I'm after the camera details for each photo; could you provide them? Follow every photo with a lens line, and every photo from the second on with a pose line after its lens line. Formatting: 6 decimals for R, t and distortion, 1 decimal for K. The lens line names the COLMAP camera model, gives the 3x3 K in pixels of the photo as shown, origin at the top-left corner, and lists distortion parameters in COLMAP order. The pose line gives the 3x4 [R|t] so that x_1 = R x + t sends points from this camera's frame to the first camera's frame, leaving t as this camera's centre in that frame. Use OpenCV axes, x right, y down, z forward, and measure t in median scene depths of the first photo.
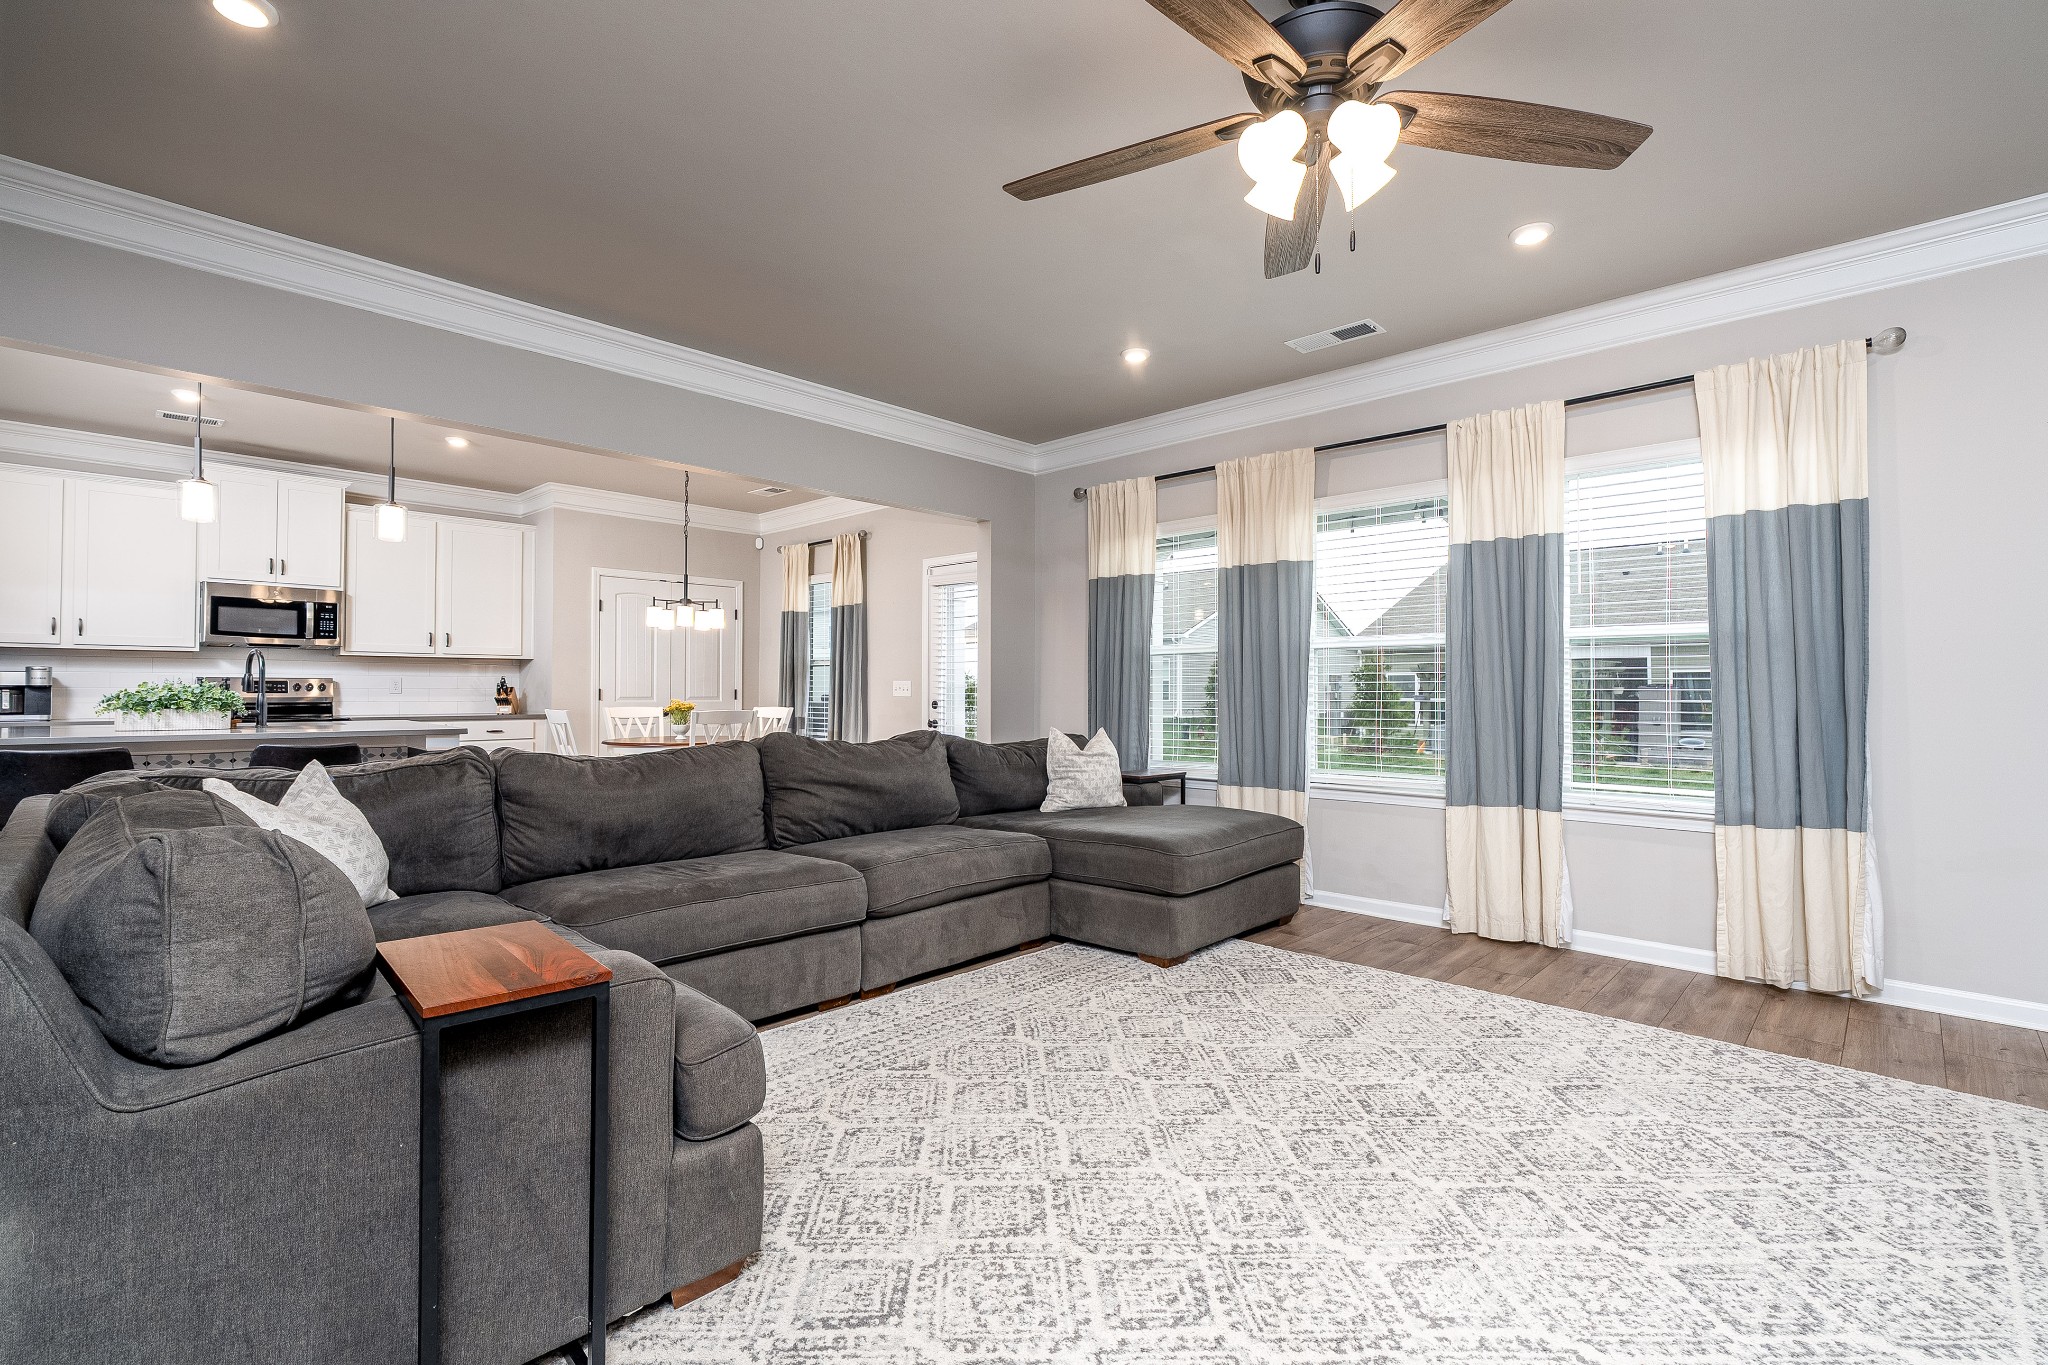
lens RADIAL K [[938.3, 0, 1029.3], [0, 938.3, 677.4], [0, 0, 1]] dist [0.002035, 0.001256]
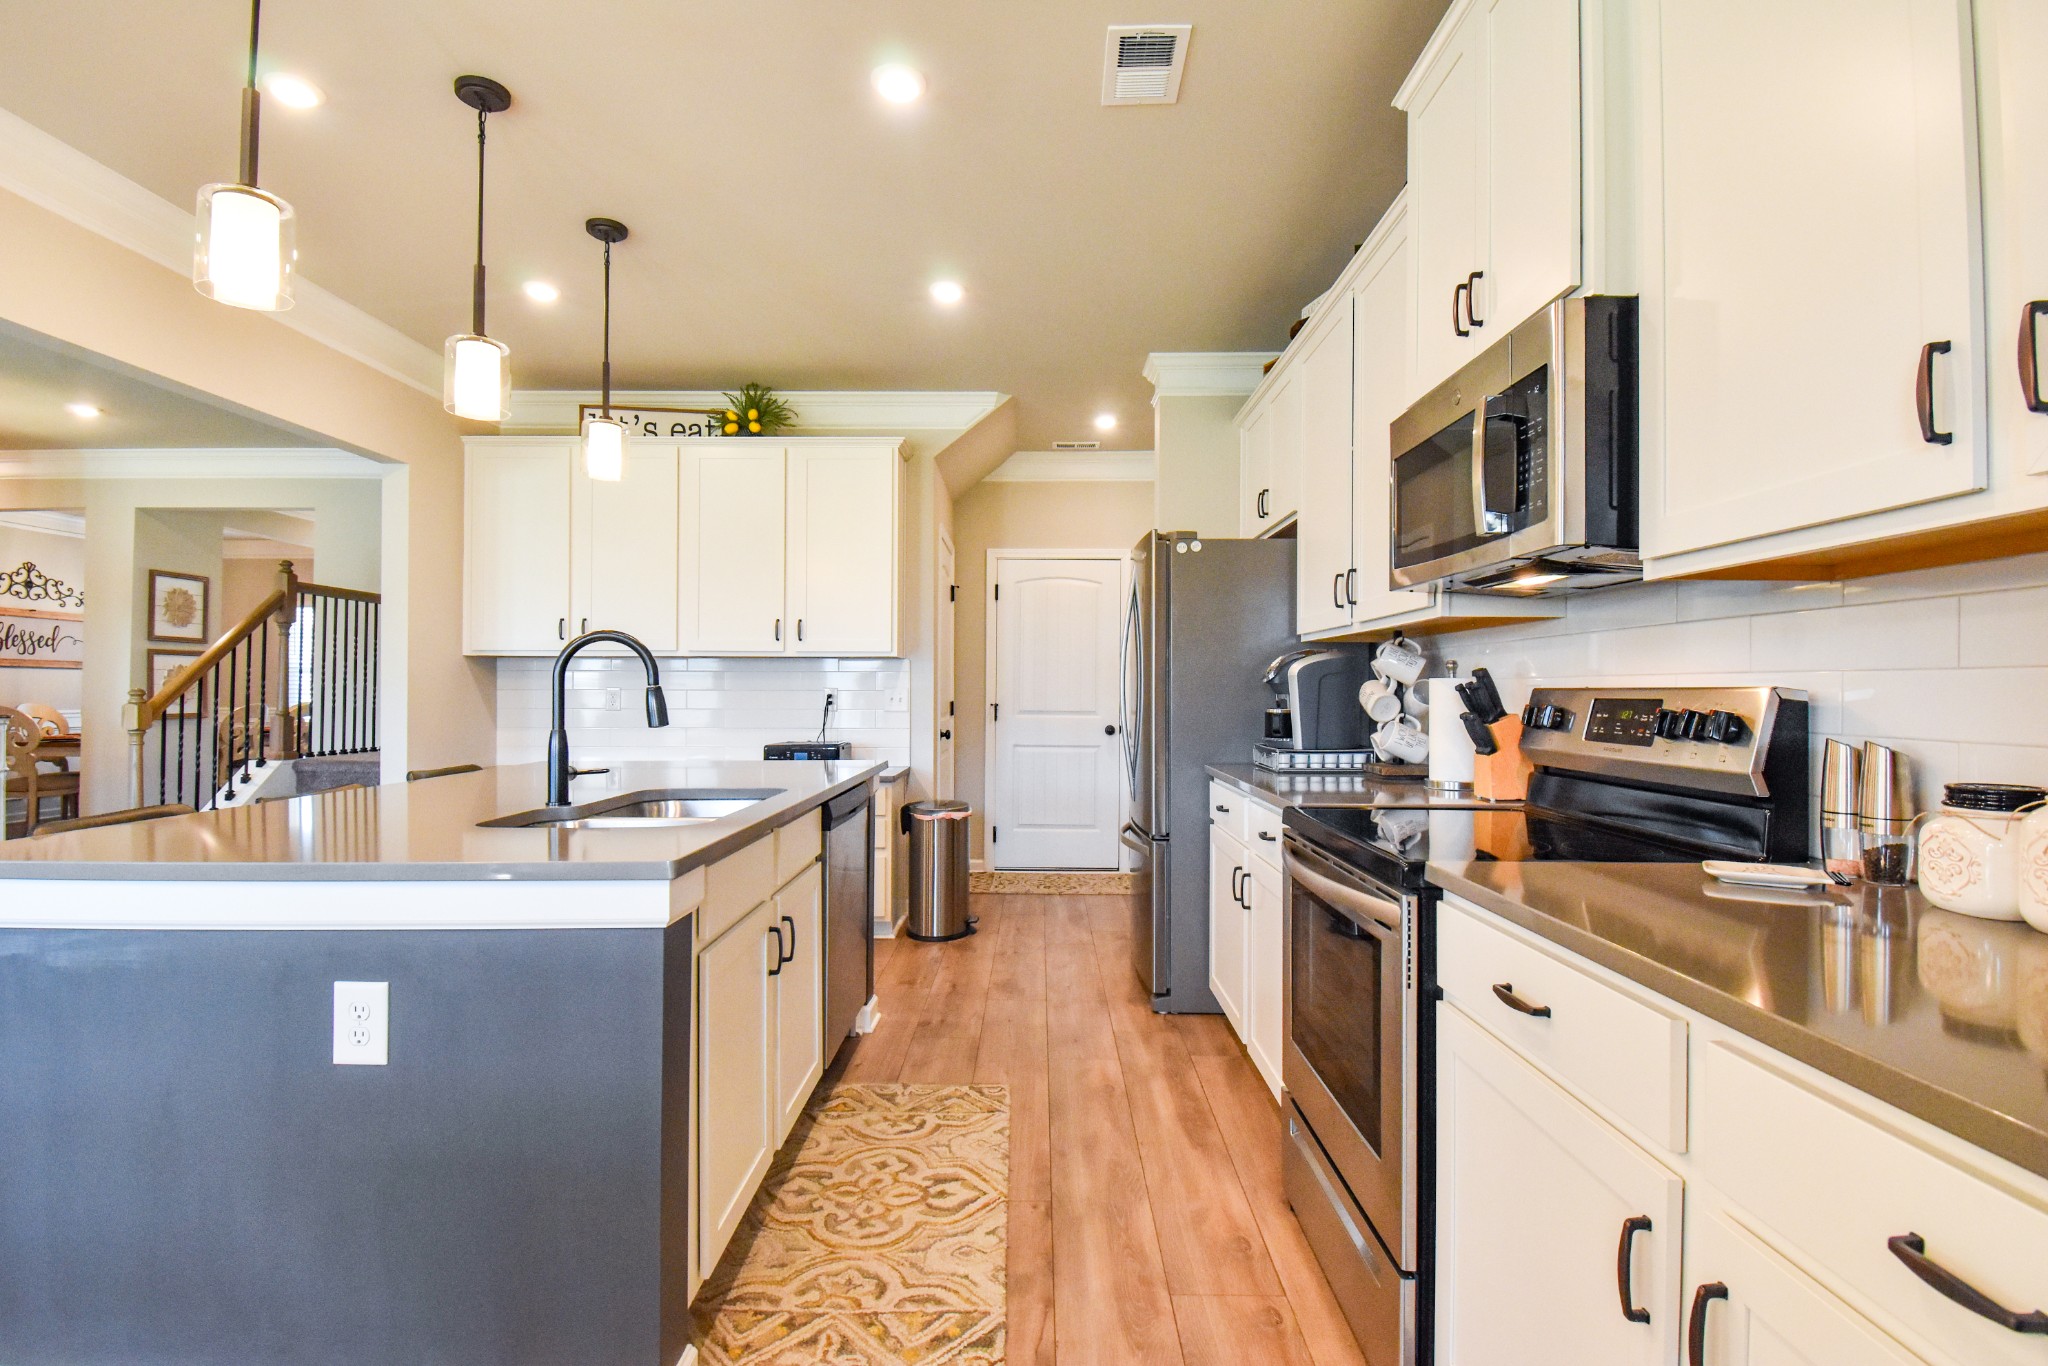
lens RADIAL K [[971.1, 0, 1036.9], [0, 971.1, 680.5], [0, 0, 1]] dist [0.000540, -0.021434]
pose [[-0.724861, -0.014379, -0.688745, -0.476511], [0.002491, 0.999721, -0.023493, 0.004126], [0.688890, -0.018745, -0.724623, 1.065674]]
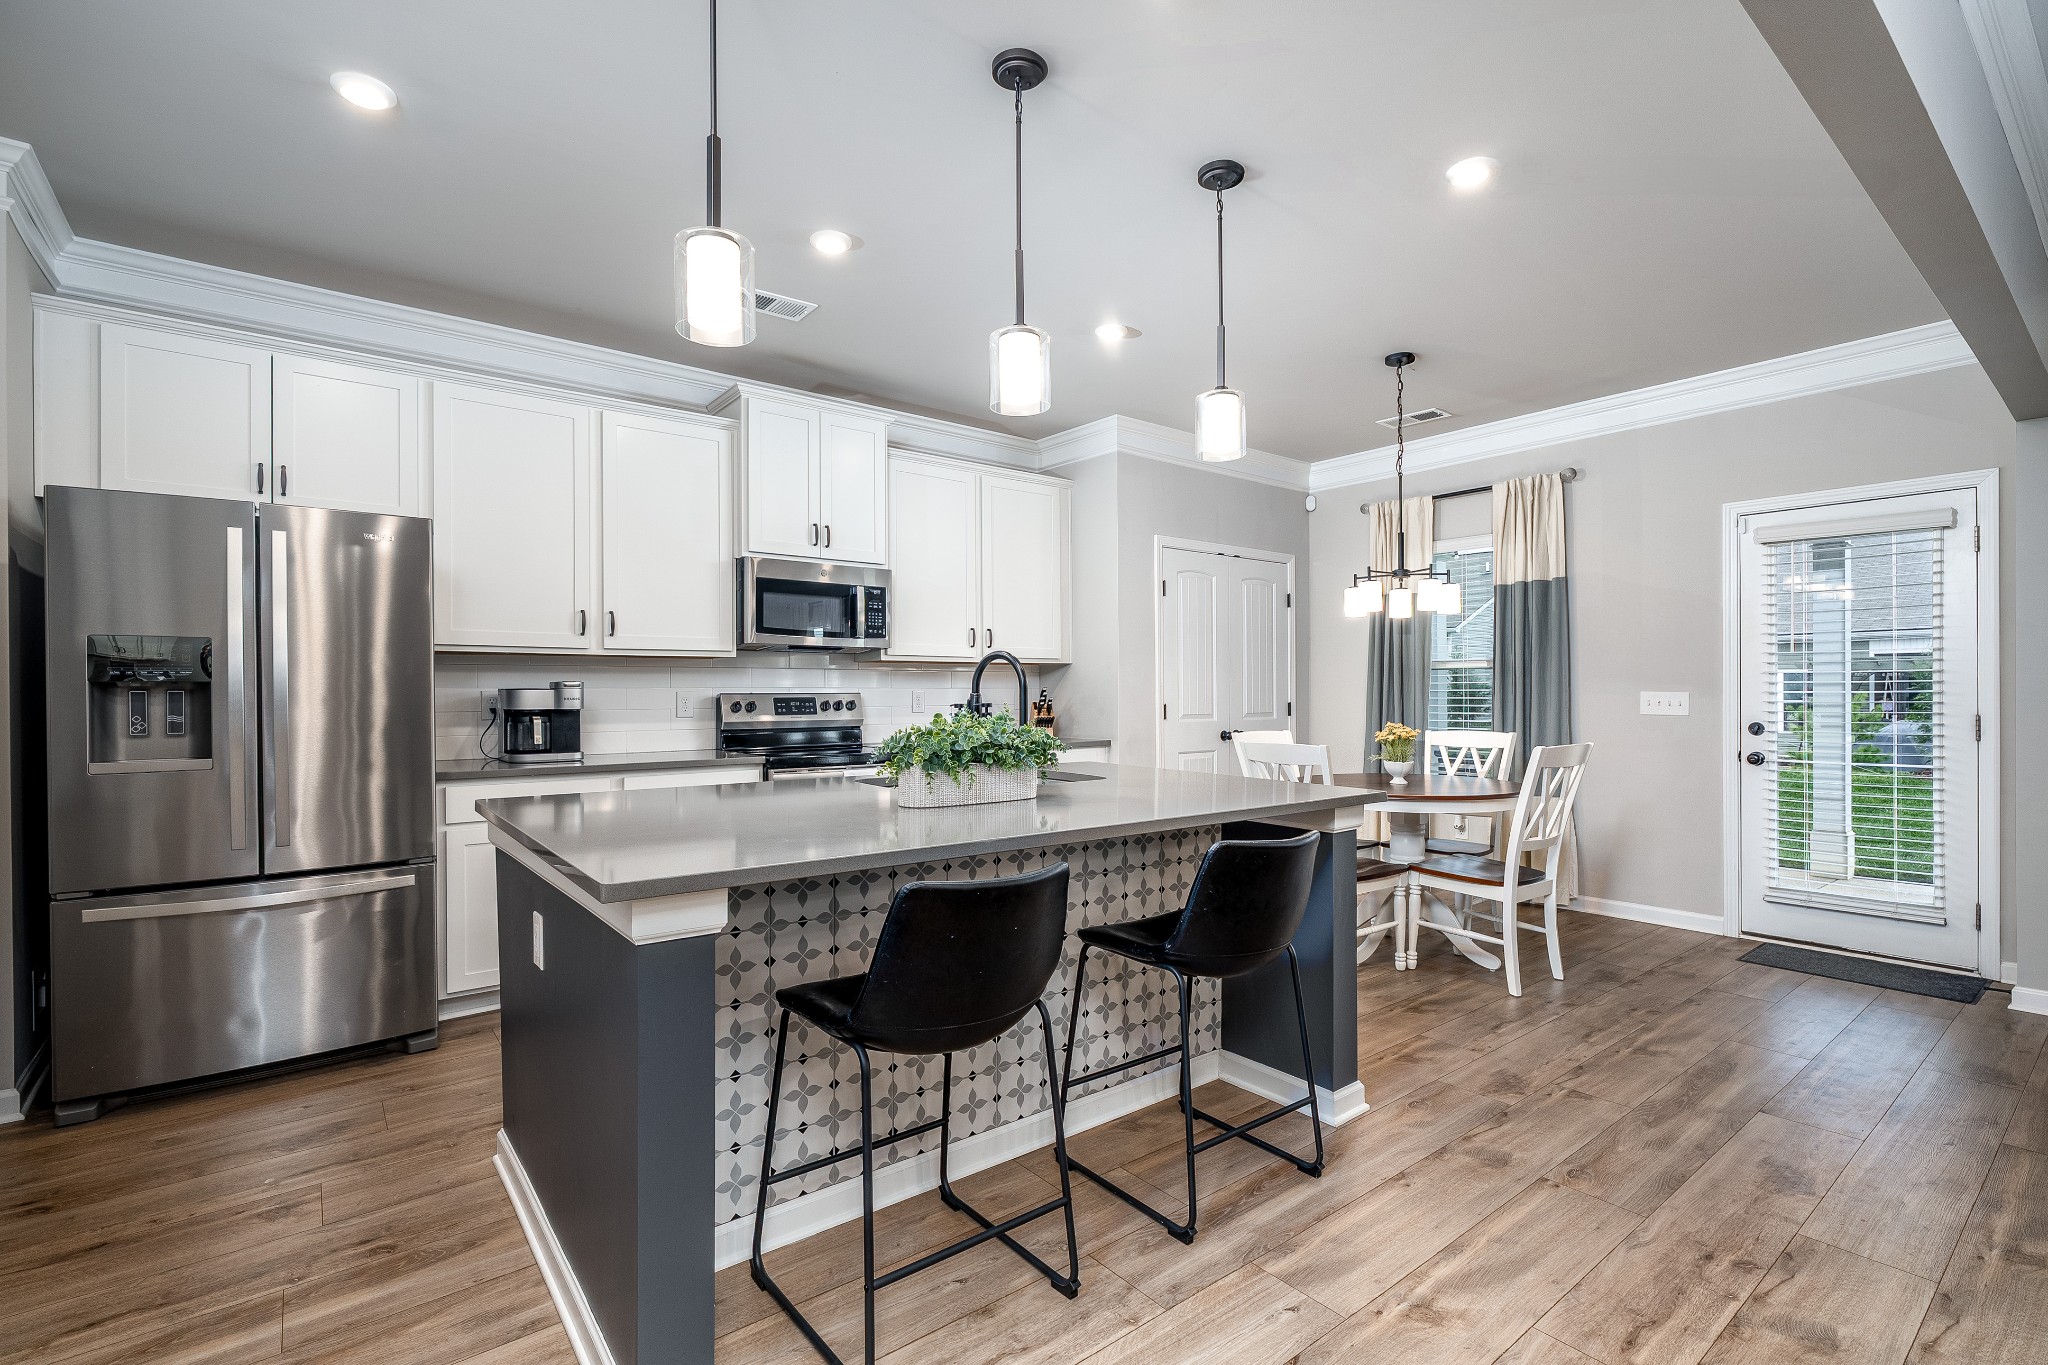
lens RADIAL K [[941.0, 0, 1021.9], [0, 941.0, 694.3], [0, 0, 1]] dist [-0.001930, 0.000637]
pose [[0.990563, -0.005868, -0.136932, -0.530404], [0.008137, 0.999839, 0.016015, -0.008835], [0.136816, -0.016978, 0.990451, 0.307348]]
